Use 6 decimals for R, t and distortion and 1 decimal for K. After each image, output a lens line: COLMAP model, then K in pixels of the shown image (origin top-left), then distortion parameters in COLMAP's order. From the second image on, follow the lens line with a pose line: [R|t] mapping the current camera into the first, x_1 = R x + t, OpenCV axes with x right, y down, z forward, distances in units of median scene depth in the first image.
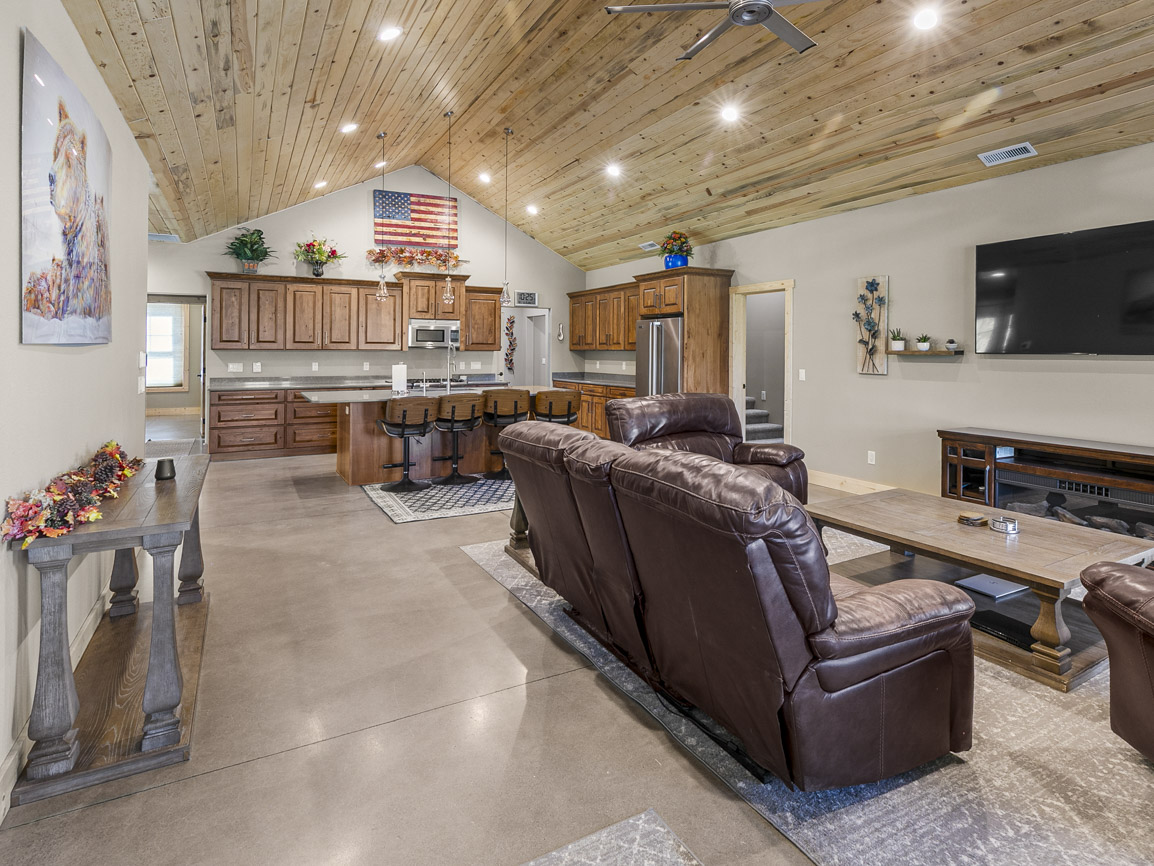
lens RADIAL K [[623.6, 0, 579.3], [0, 623.6, 342.6], [0, 0, 1]] dist [0.002957, -0.001967]
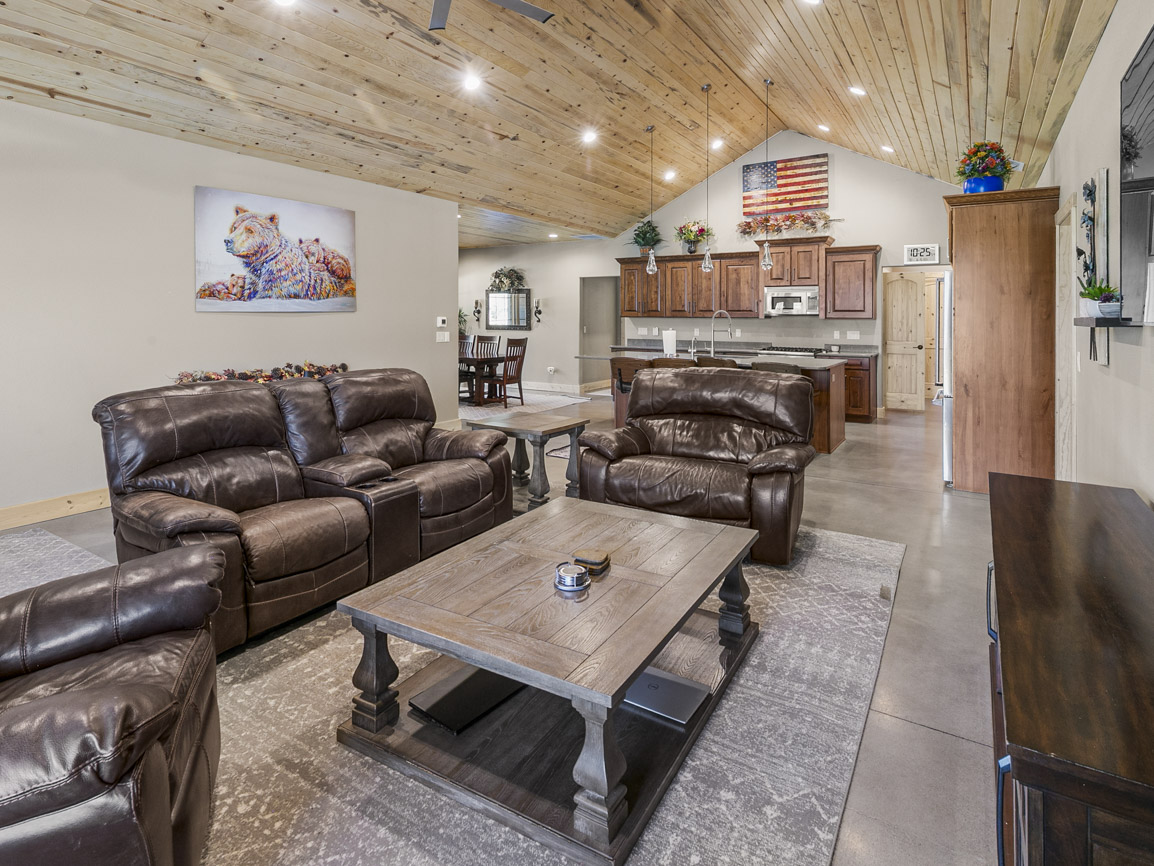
lens RADIAL K [[621.7, 0, 578.4], [0, 621.7, 316.9], [0, 0, 1]] dist [0.003267, -0.000853]
pose [[0.493399, -0.000152, -0.869803, 0.473446], [0.006477, 0.999973, 0.003499, 0.005367], [0.869779, -0.007360, 0.493387, 0.252363]]
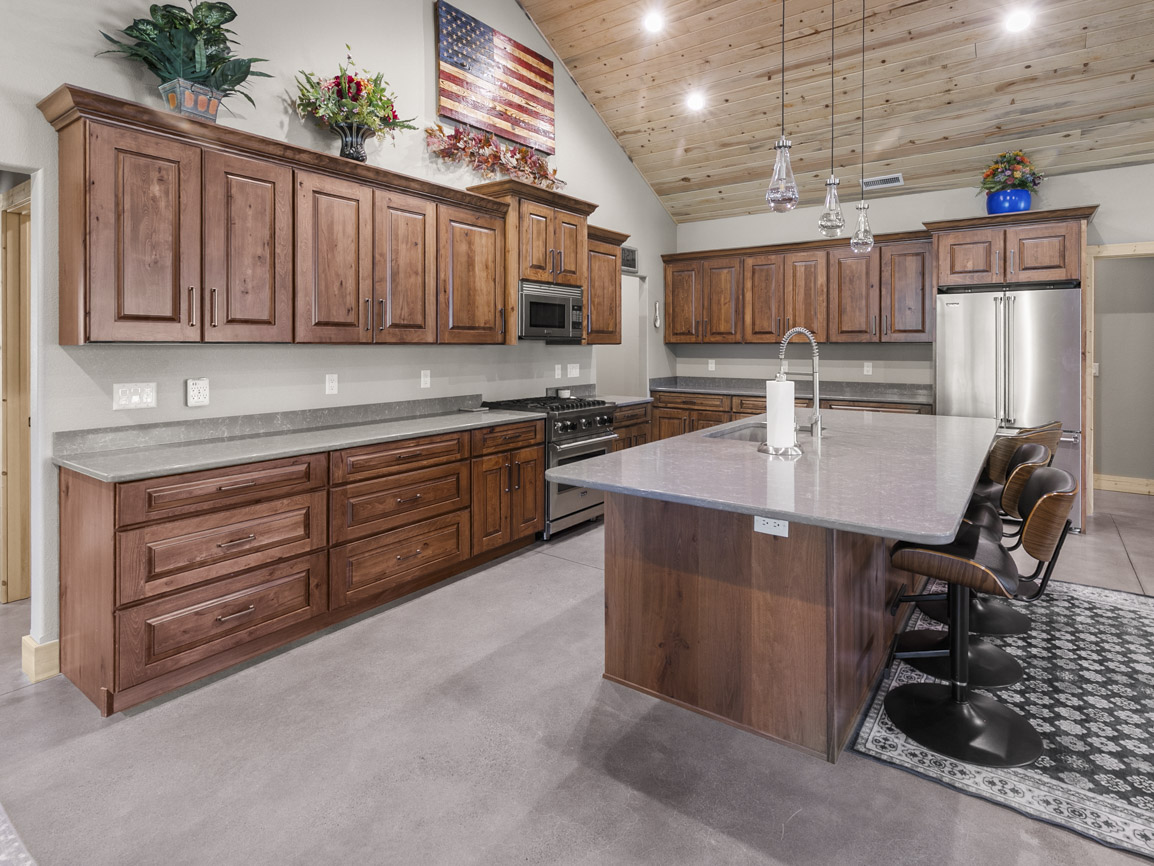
lens RADIAL K [[623.6, 0, 579.3], [0, 623.6, 342.6], [0, 0, 1]] dist [0.002957, -0.001967]
pose [[0.897470, -0.003924, 0.441058, -0.466872], [0.000779, 0.999973, 0.007311, 0.008009], [-0.441075, -0.006218, 0.897449, 0.565648]]
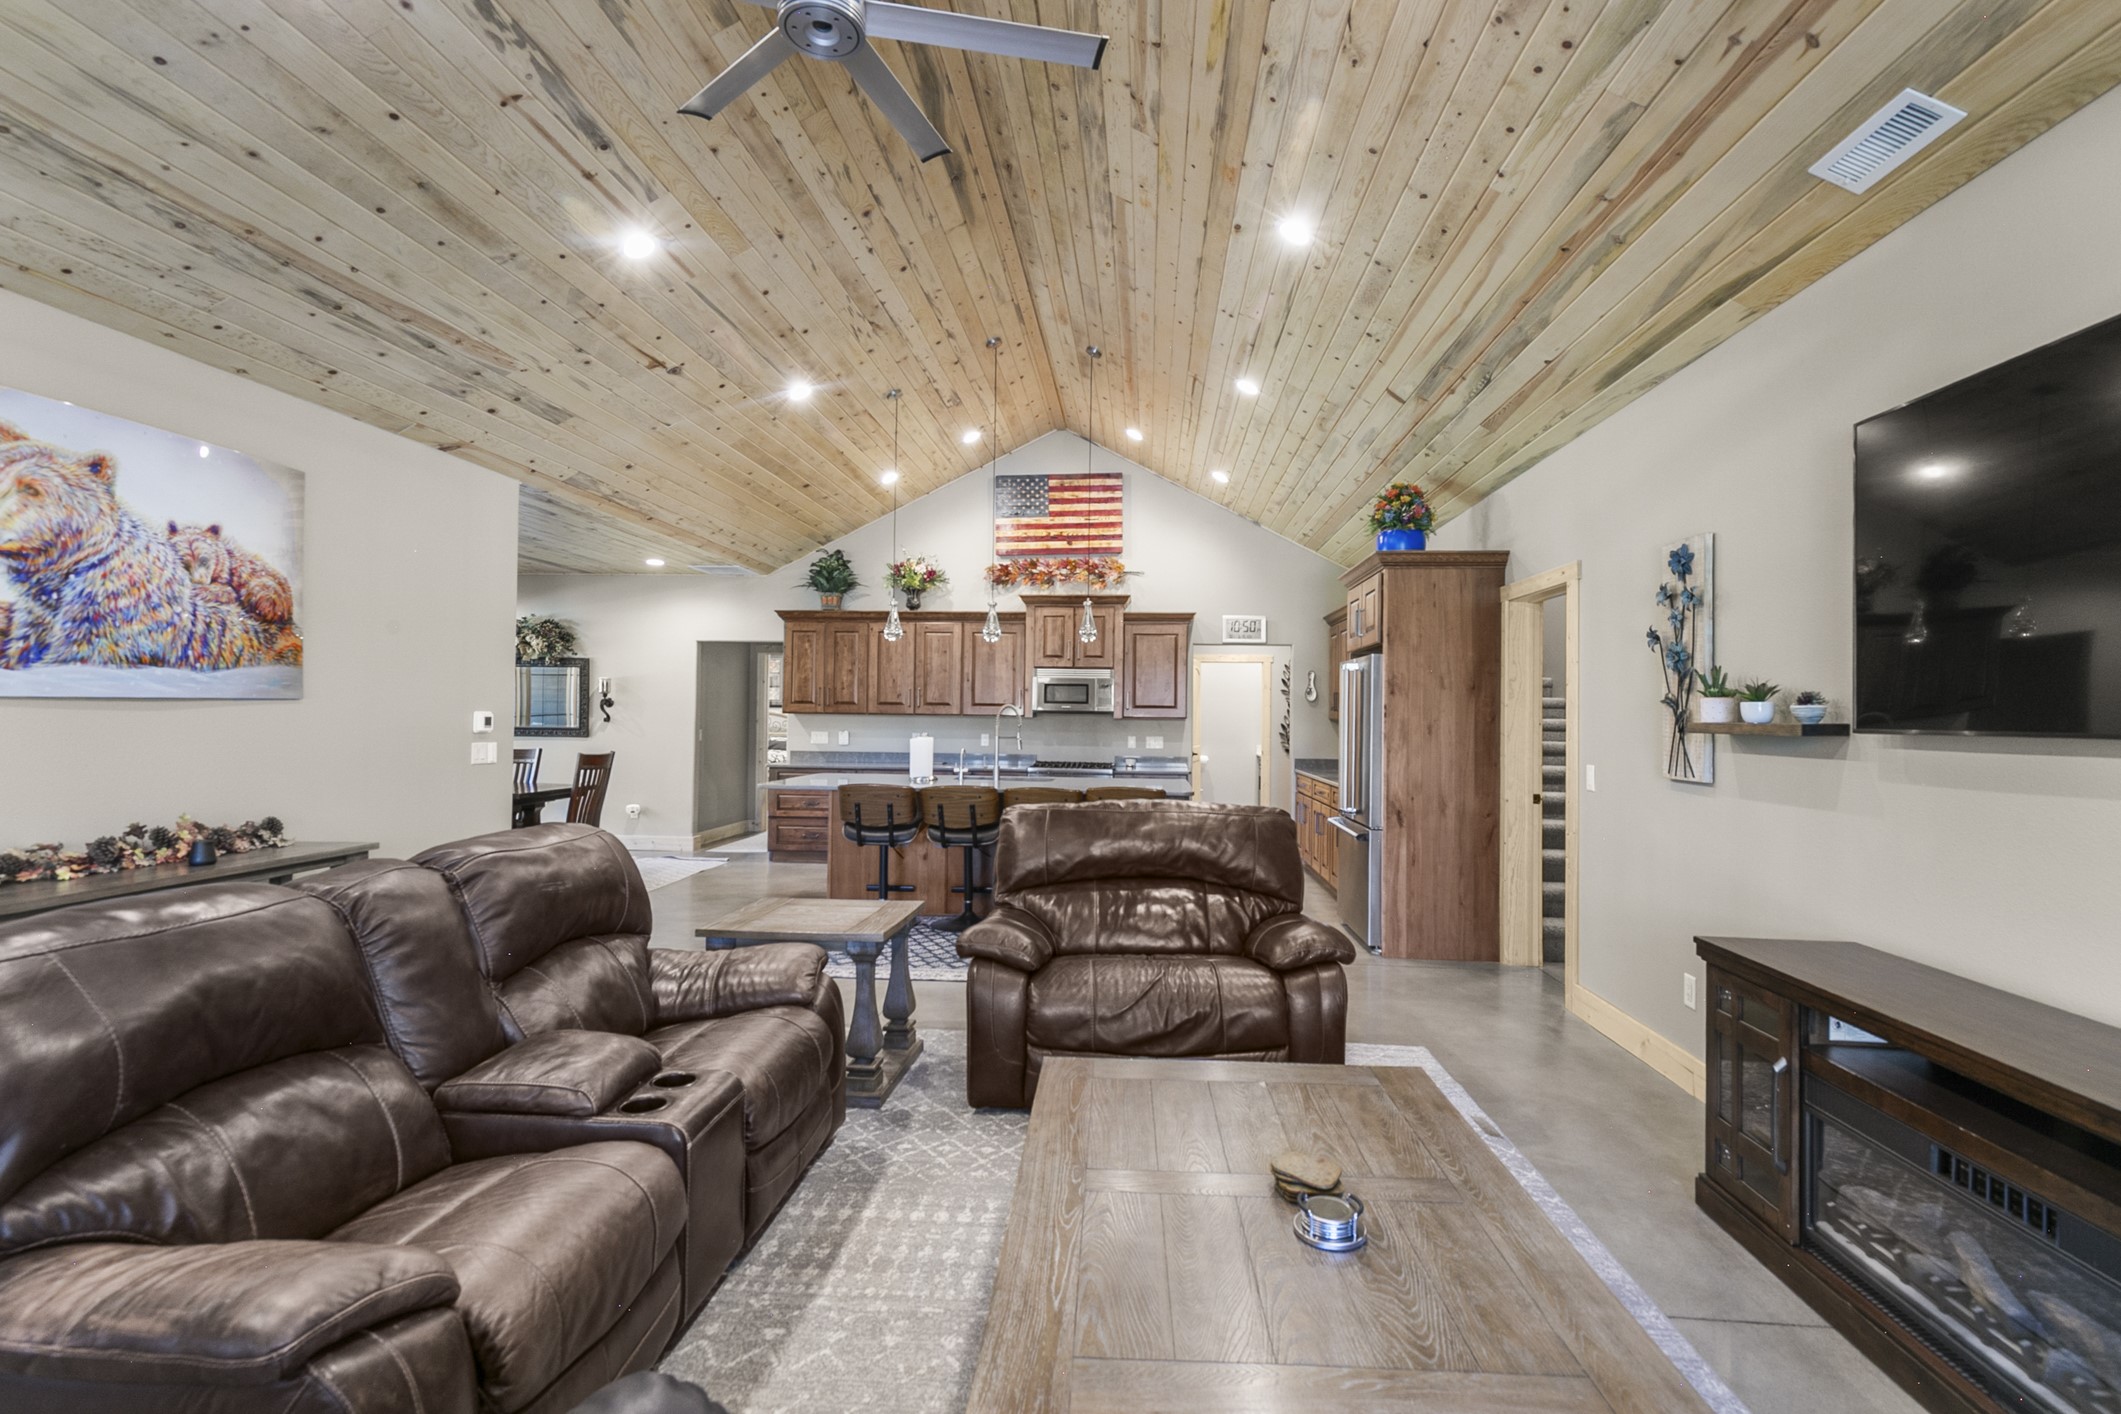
lens RADIAL K [[982.1, 0, 1070.3], [0, 982.1, 697.3], [0, 0, 1]] dist [0.016233, -0.006995]
pose [[0.843377, -0.002845, -0.537314, 0.320629], [-0.003340, 0.999939, -0.010536, 0.003151], [0.537311, 0.010680, 0.843316, 0.167292]]
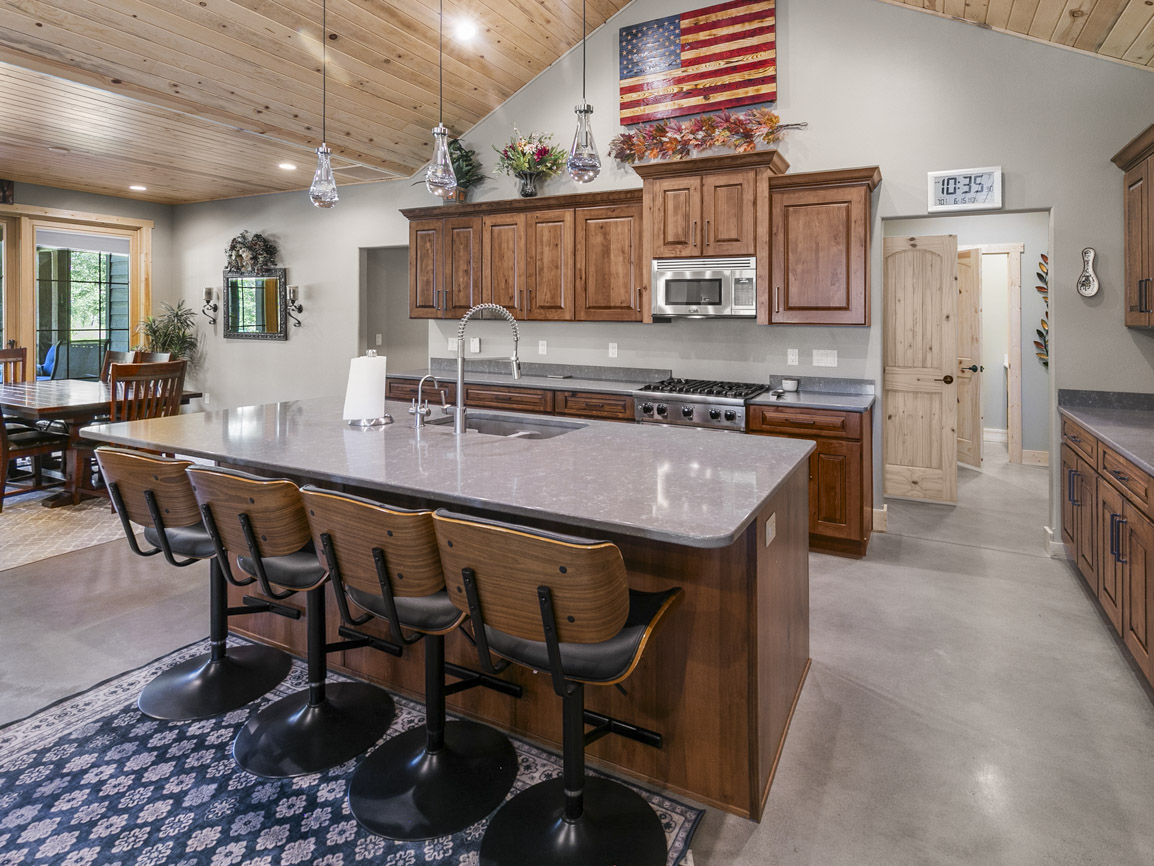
lens RADIAL K [[628.9, 0, 612.9], [0, 628.9, 307.6], [0, 0, 1]] dist [0.004158, 0.002587]
pose [[0.579507, -0.008022, -0.814928, 0.123797], [0.002364, 0.999964, -0.008162, 0.004936], [0.814964, 0.002804, 0.579505, 0.713581]]
